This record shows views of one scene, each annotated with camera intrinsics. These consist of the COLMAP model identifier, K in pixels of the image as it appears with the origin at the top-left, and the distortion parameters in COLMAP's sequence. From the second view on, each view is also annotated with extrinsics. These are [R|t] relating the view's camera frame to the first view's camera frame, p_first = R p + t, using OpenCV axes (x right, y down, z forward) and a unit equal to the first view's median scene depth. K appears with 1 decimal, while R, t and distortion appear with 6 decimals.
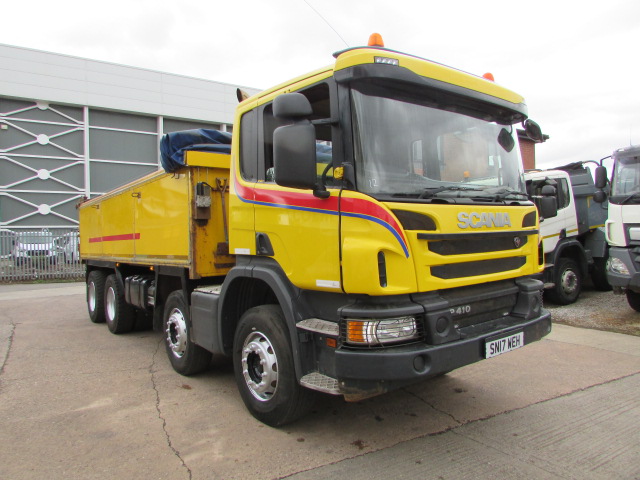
lens RADIAL K [[458.1, 0, 320.0], [0, 458.1, 240.0], [0, 0, 1]] dist [-0.010539, 0.000273]
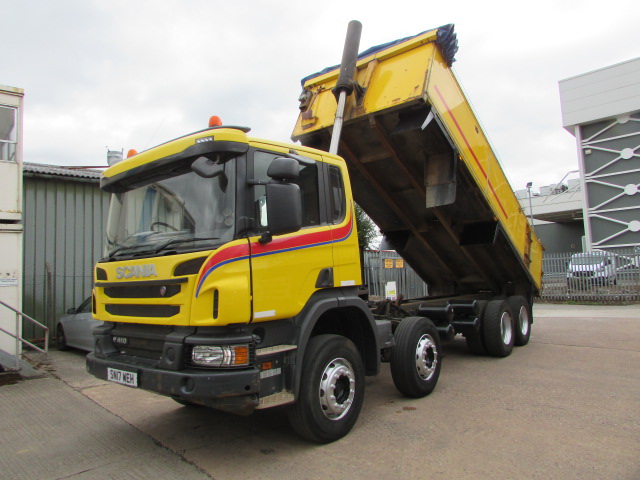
lens RADIAL K [[475.6, 0, 320.0], [0, 475.6, 240.0], [0, 0, 1]] dist [0.004572, 0.002499]
pose [[0.197746, -0.051245, -0.978913, 1.492294], [0.022969, 0.998601, -0.047636, -0.048687], [0.979984, -0.013065, 0.198647, 1.082487]]
